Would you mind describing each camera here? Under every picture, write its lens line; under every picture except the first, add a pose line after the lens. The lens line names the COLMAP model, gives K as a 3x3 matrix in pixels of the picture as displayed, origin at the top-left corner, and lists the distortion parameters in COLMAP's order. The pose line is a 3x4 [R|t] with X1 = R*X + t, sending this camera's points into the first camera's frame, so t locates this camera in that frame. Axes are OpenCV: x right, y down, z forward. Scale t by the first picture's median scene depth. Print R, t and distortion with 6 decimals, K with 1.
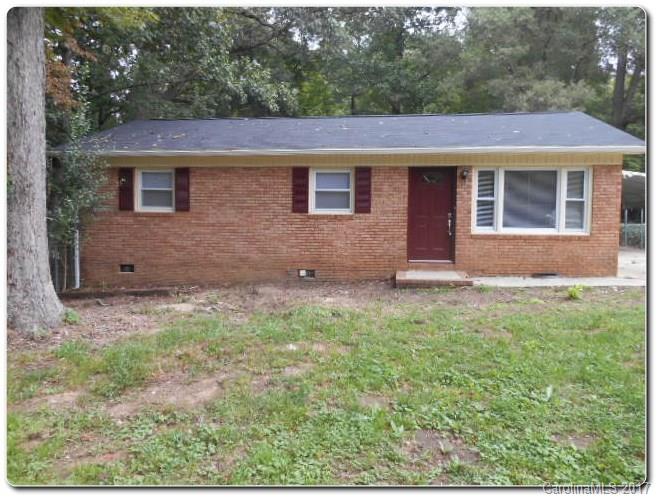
lens RADIAL K [[502.6, 0, 331.3], [0, 502.6, 246.0], [0, 0, 1]] dist [0.030529, -0.003417]
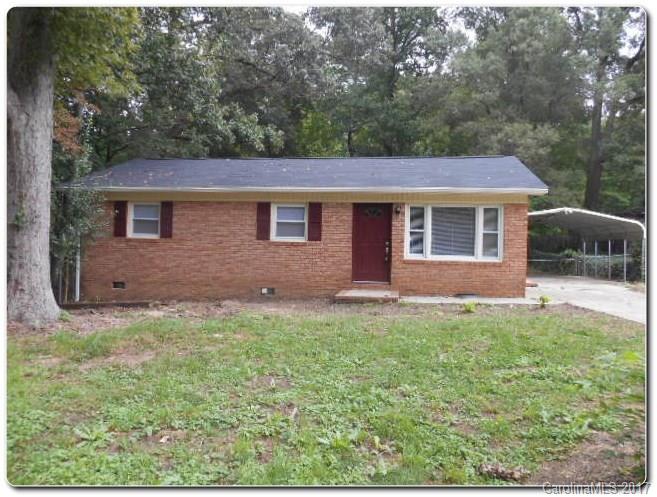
lens RADIAL K [[502.6, 0, 326.0], [0, 502.6, 251.8], [0, 0, 1]] dist [0.030529, -0.003417]
pose [[0.999458, 0.013560, -0.030010, 0.124826], [-0.014994, 0.998730, -0.048091, 0.017075], [0.029319, 0.048515, 0.998392, -0.185825]]
